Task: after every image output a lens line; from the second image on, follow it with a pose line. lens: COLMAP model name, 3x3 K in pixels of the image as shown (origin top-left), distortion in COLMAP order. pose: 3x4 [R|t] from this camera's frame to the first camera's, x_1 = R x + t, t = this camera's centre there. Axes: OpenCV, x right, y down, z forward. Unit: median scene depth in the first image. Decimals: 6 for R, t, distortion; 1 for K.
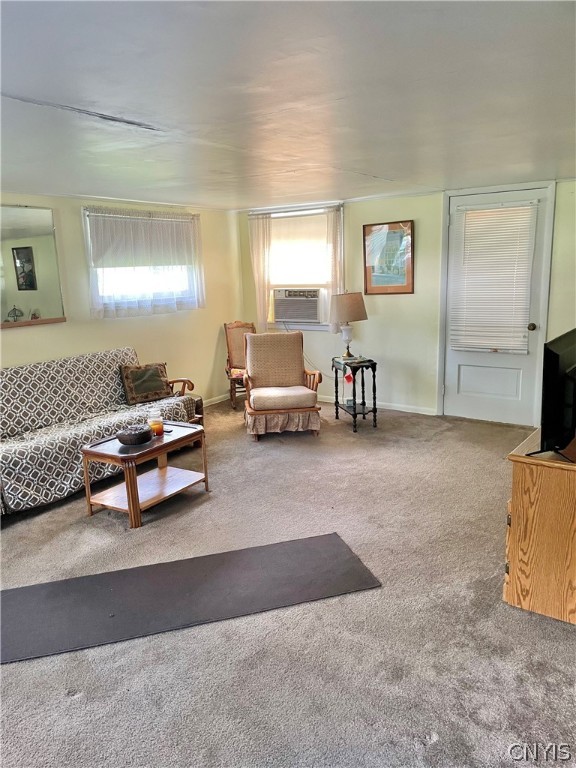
lens RADIAL K [[581.0, 0, 285.9], [0, 581.0, 380.2], [0, 0, 1]] dist [0.087680, -0.121872]
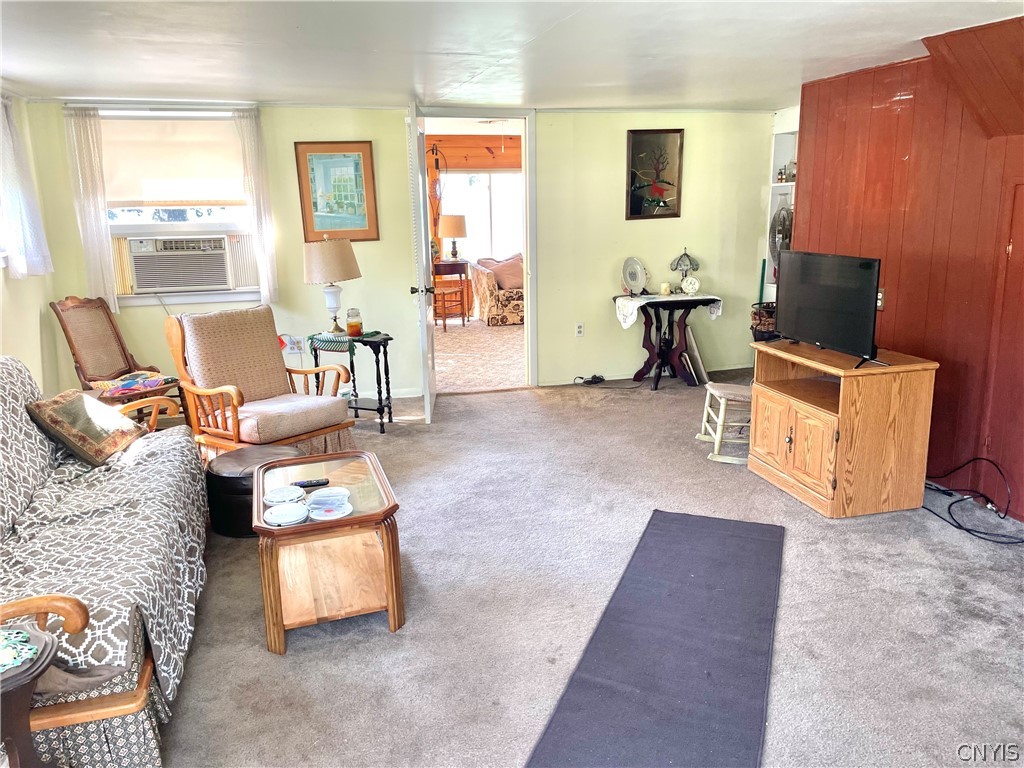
lens RADIAL K [[774.6, 0, 512.0], [0, 774.6, 384.0], [0, 0, 1]] dist [0.087680, -0.121872]
pose [[0.651732, -0.148220, 0.743826, -0.456569], [0.143968, 0.987064, 0.070546, -0.014169], [-0.744660, 0.061110, 0.664640, 0.230531]]
